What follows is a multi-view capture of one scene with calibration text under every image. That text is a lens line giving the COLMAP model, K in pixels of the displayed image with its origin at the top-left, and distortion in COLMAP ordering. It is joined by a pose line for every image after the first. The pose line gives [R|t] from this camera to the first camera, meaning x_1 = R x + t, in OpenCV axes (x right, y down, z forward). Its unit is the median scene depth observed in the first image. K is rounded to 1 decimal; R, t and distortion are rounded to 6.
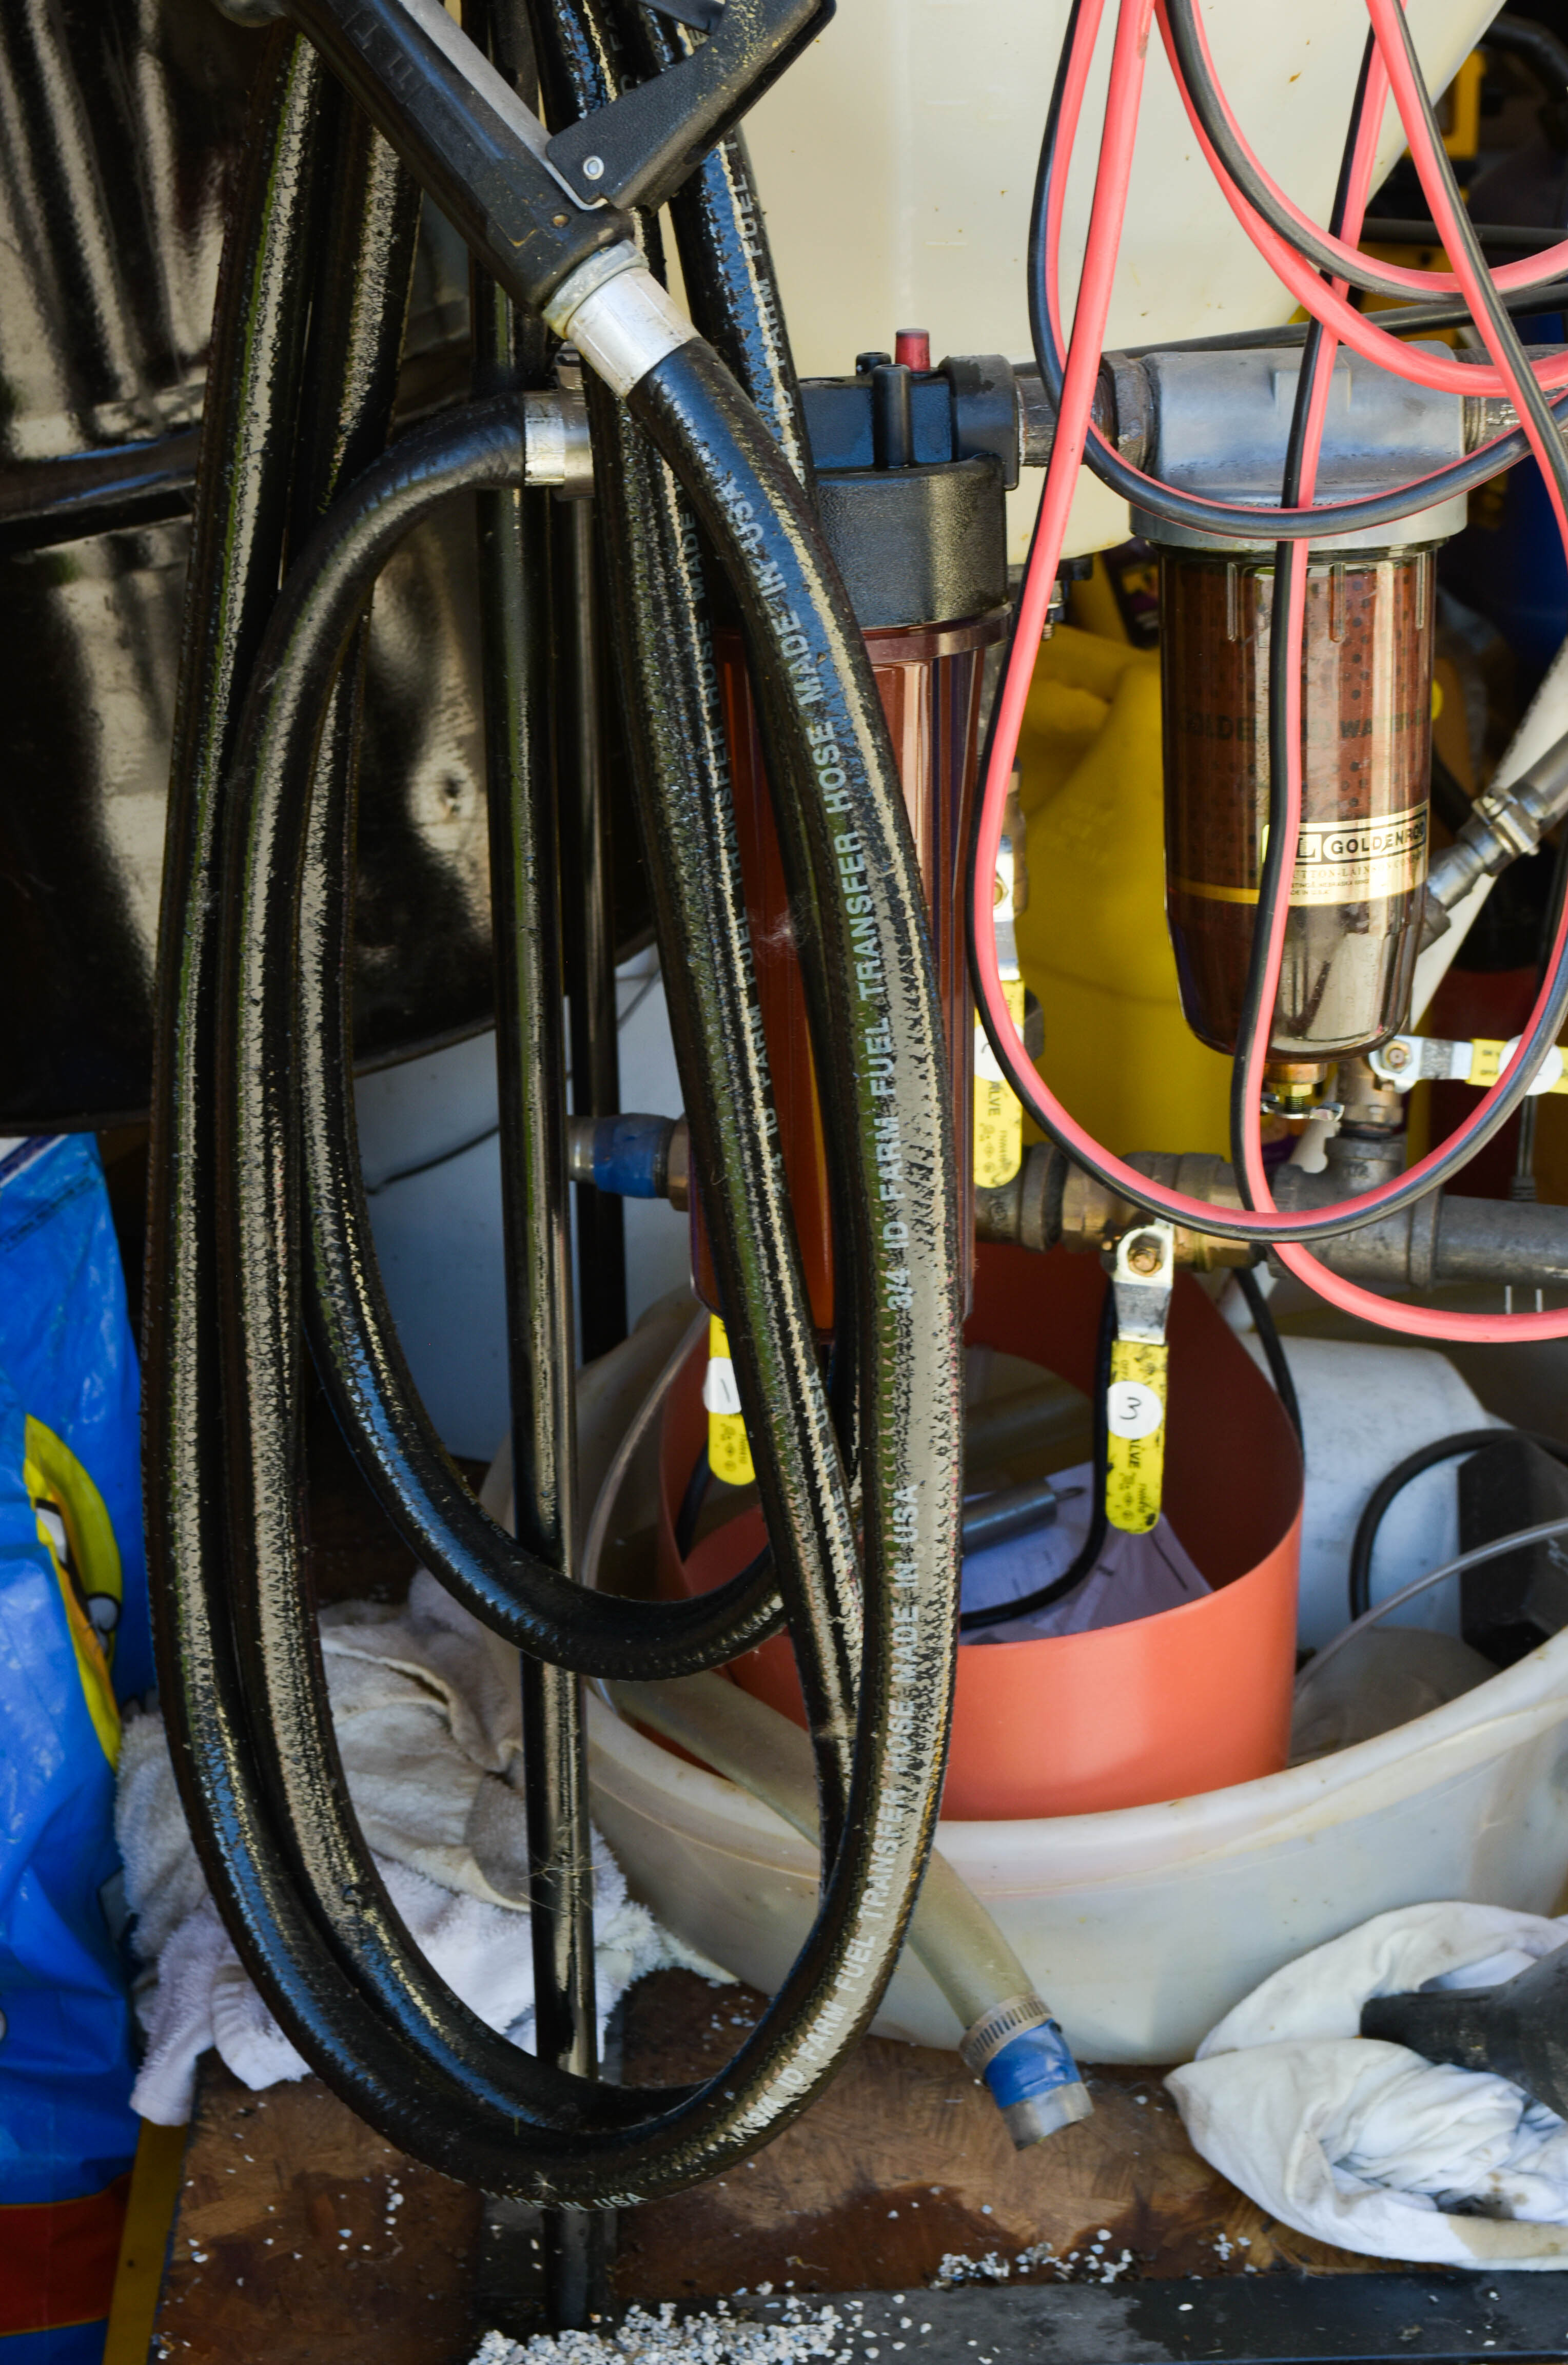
lens RADIAL K [[4210.0, 0, 791.5], [0, 4210.0, 1184.8], [0, 0, 1]] dist [-0.031909, 0.000000]
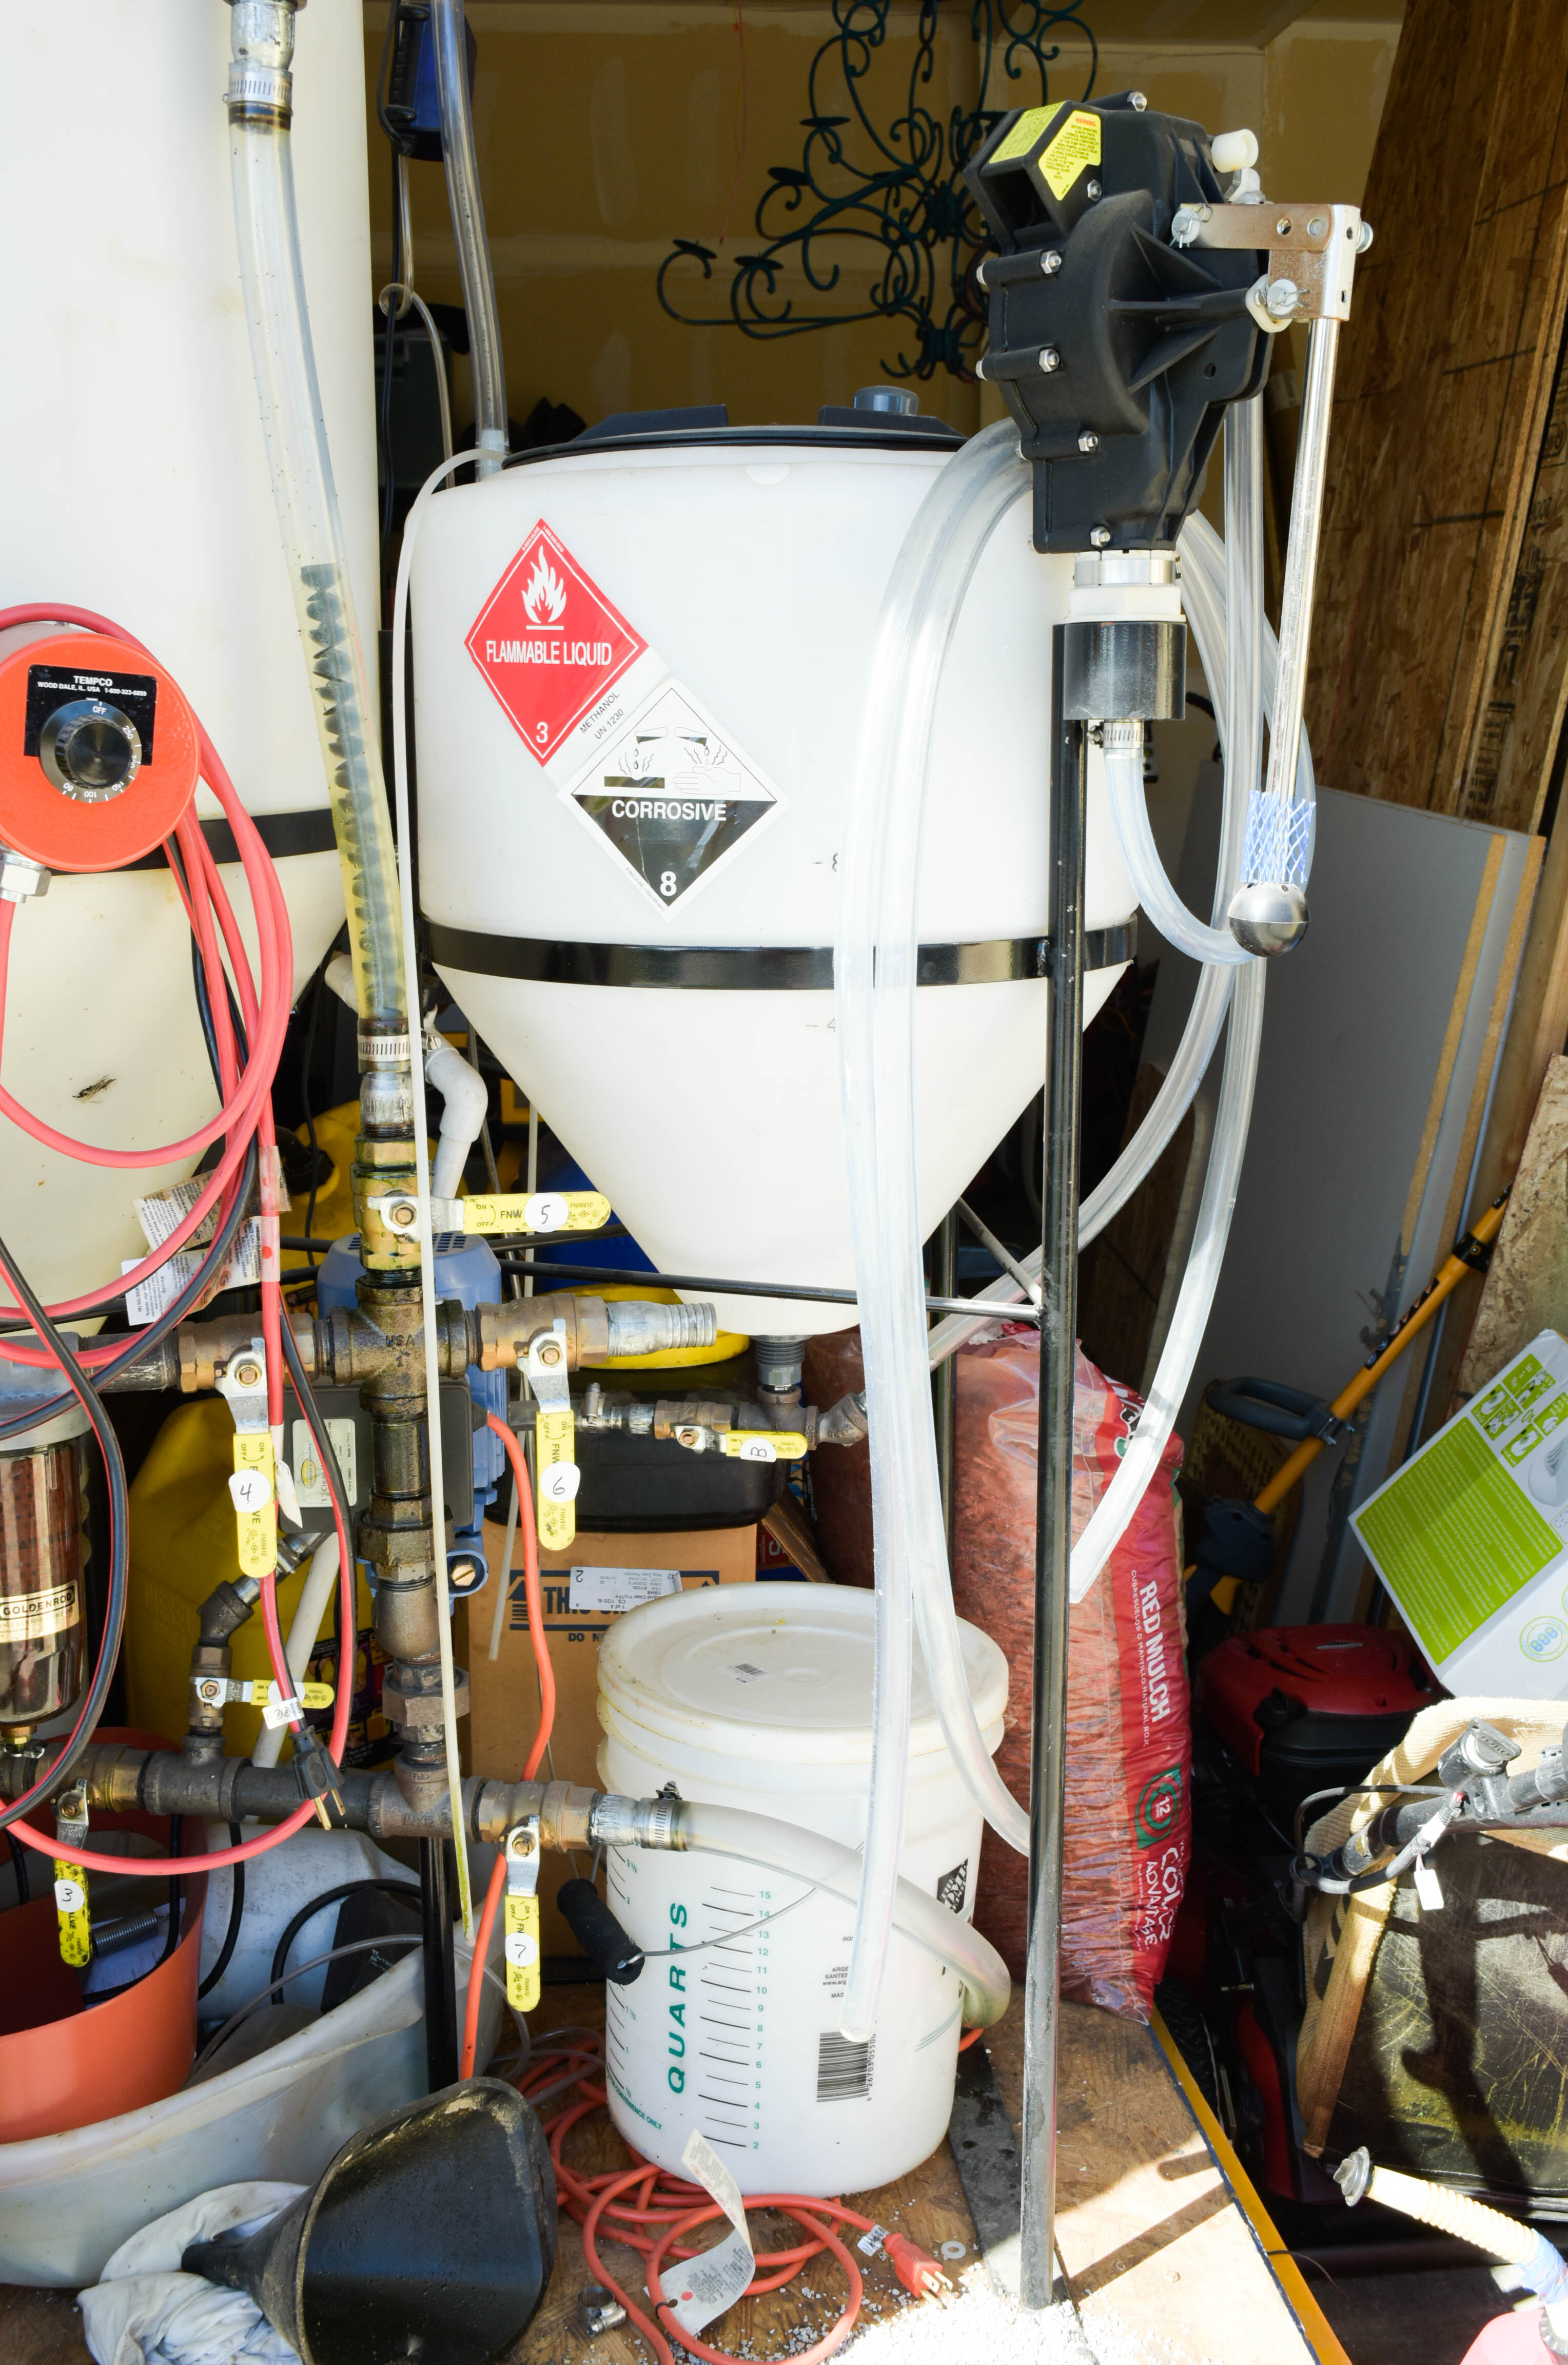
lens RADIAL K [[2362.9, 0, 791.2], [0, 2362.9, 1184.1], [0, 0, 1]] dist [-0.019252, 0.000000]
pose [[0.995169, -0.008079, 0.097846, 0.359109], [0.025572, 0.983540, -0.178874, -0.069098], [-0.094790, 0.180512, 0.978994, -0.059998]]
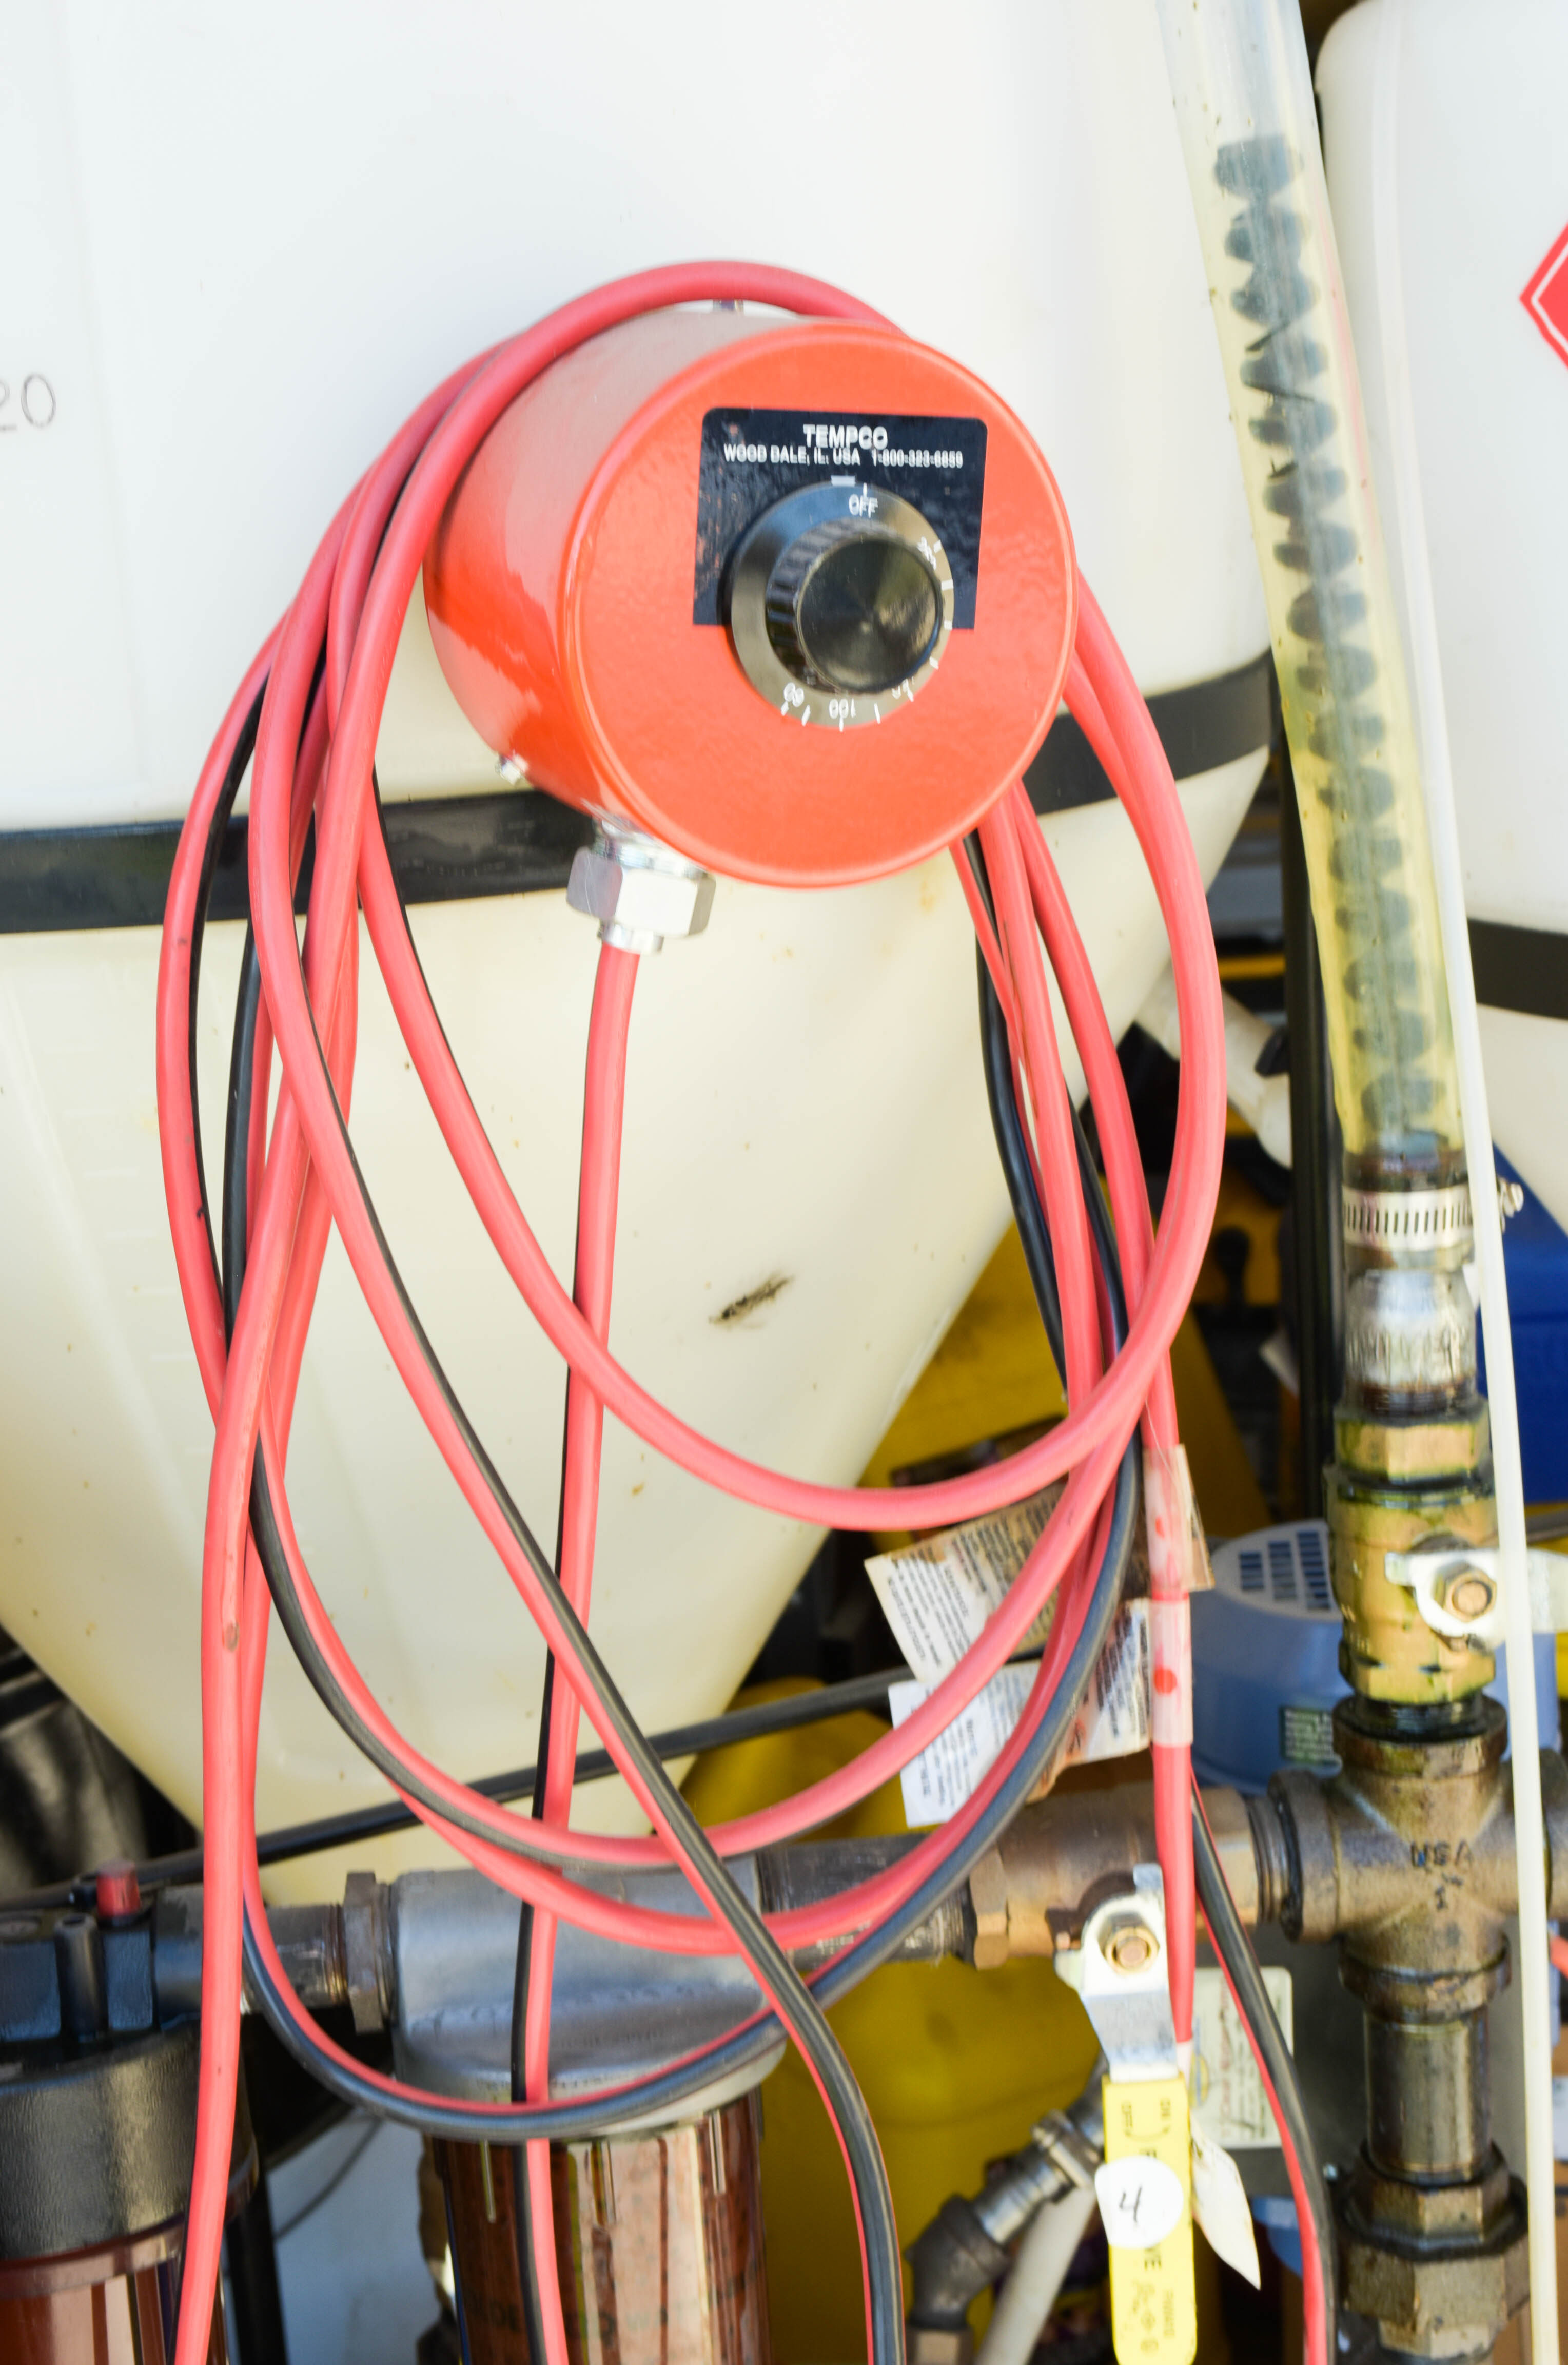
lens RADIAL K [[3416.5, 0, 798.7], [0, 3416.5, 1199.1], [0, 0, 1]] dist [0.003969, 0.000000]
pose [[0.996288, -0.034358, -0.078929, 0.219866], [0.021513, 0.987177, -0.158173, -0.214934], [0.083351, 0.155888, 0.984252, 0.282439]]
